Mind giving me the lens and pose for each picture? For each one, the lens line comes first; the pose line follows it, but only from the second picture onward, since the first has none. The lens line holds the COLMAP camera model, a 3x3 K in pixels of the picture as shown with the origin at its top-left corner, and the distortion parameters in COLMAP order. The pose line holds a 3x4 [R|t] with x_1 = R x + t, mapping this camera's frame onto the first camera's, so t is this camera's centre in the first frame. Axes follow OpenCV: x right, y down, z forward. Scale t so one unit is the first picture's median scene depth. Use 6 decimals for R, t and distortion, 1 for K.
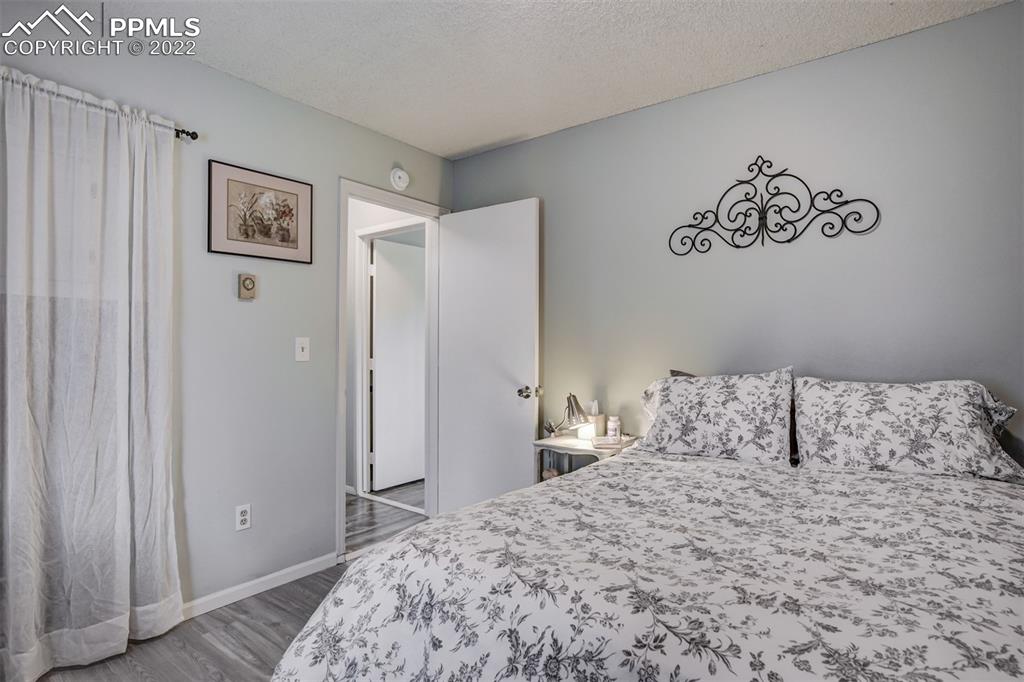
lens RADIAL K [[543.2, 0, 510.0], [0, 543.2, 340.5], [0, 0, 1]] dist [-0.034171, 0.007654]
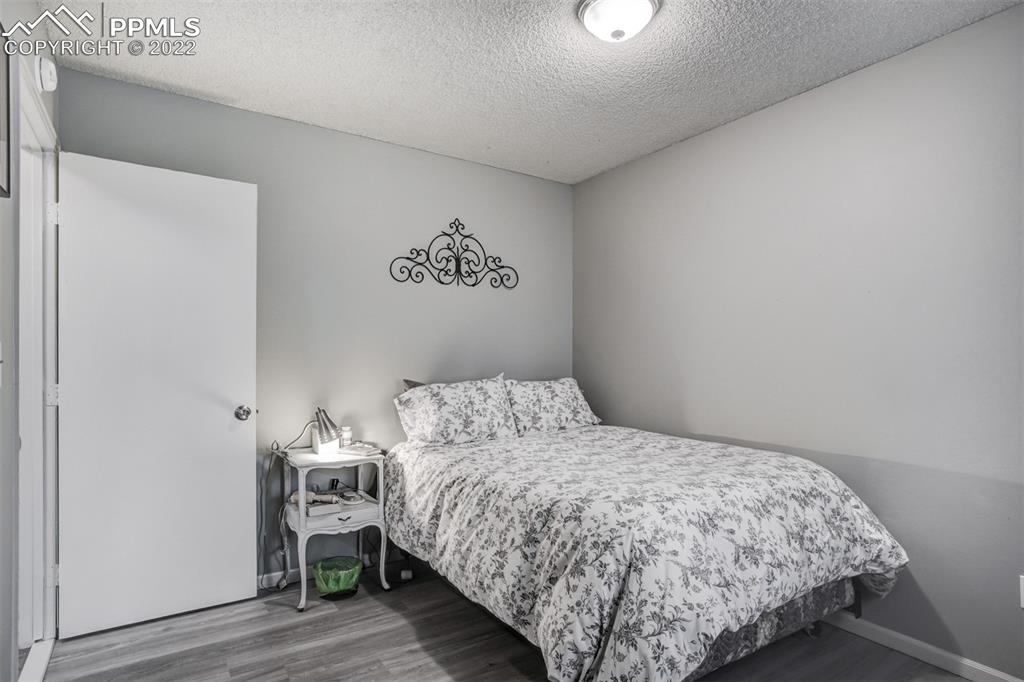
lens RADIAL K [[543.2, 0, 498.7], [0, 543.2, 366.4], [0, 0, 1]] dist [-0.034171, 0.007654]
pose [[0.325587, -0.010790, 0.945450, -0.811427], [-0.014135, 0.999768, 0.016278, 0.004844], [-0.945406, -0.018663, 0.325359, 0.462620]]
